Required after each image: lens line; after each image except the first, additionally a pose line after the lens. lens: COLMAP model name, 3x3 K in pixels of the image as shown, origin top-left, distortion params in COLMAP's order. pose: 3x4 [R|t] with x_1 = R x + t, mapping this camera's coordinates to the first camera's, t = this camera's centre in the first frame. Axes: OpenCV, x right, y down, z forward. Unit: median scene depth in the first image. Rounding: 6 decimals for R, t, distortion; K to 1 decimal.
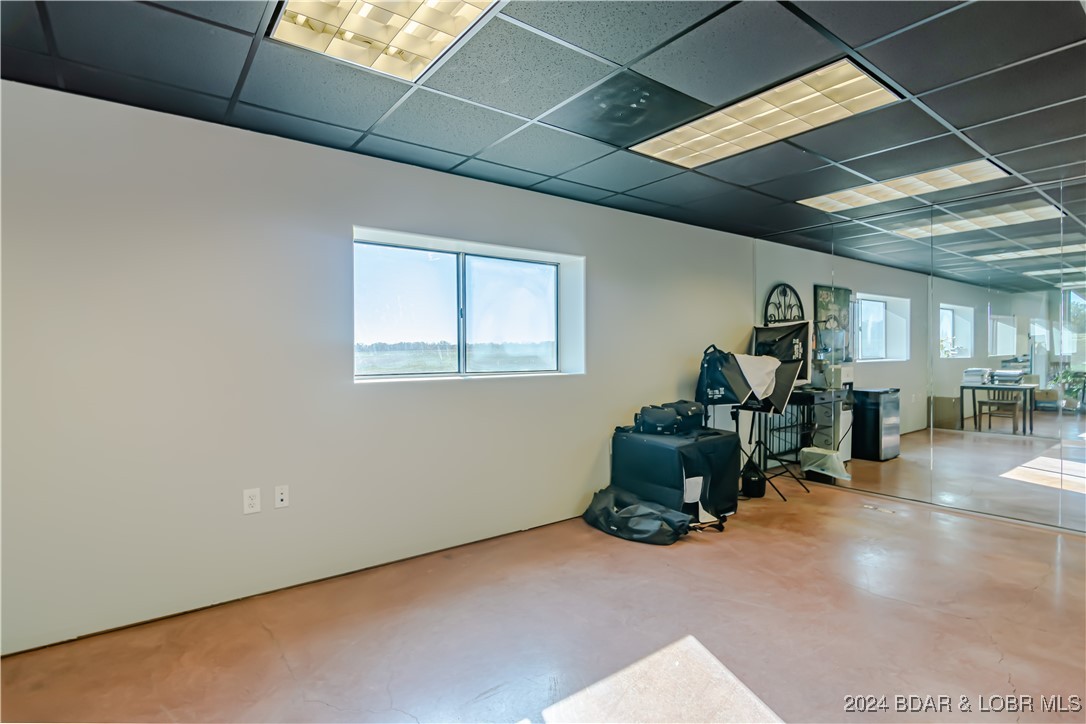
lens RADIAL K [[521.2, 0, 536.6], [0, 521.2, 355.3], [0, 0, 1]] dist [-0.018323, -0.002495]
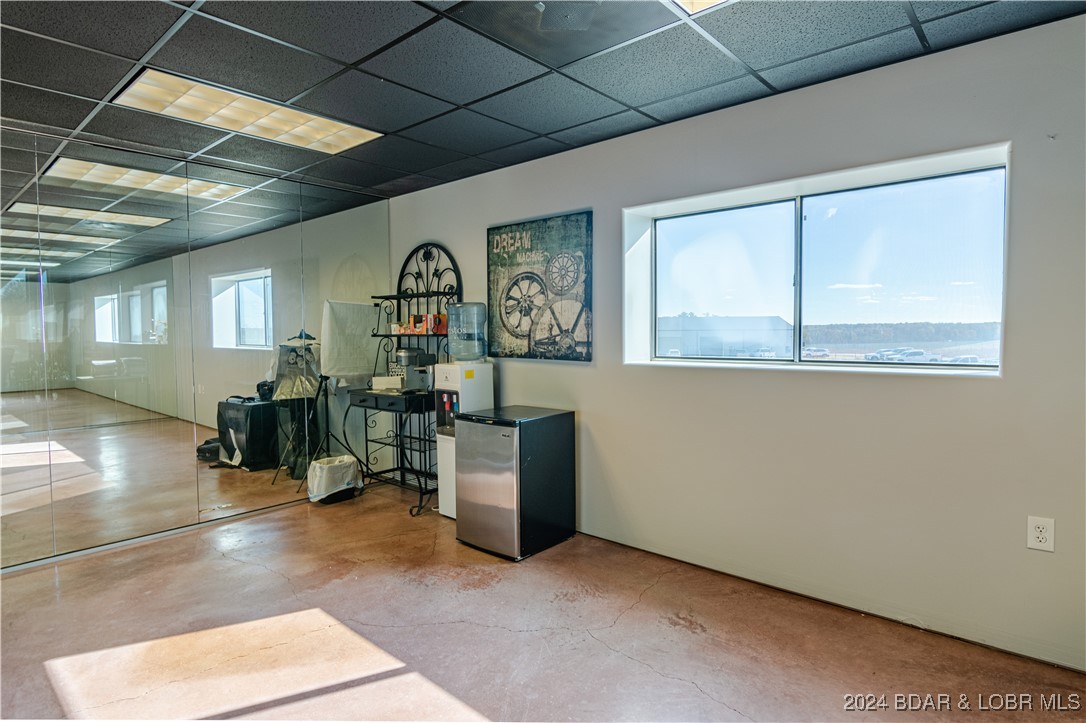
lens RADIAL K [[632.6, 0, 539.1], [0, 632.6, 359.0], [0, 0, 1]] dist [-0.001361, -0.000912]
pose [[0.176387, 0.051424, -0.982977, 1.269478], [-0.011044, 0.998675, 0.050264, -0.020971], [0.984259, 0.001990, 0.176721, 0.919638]]
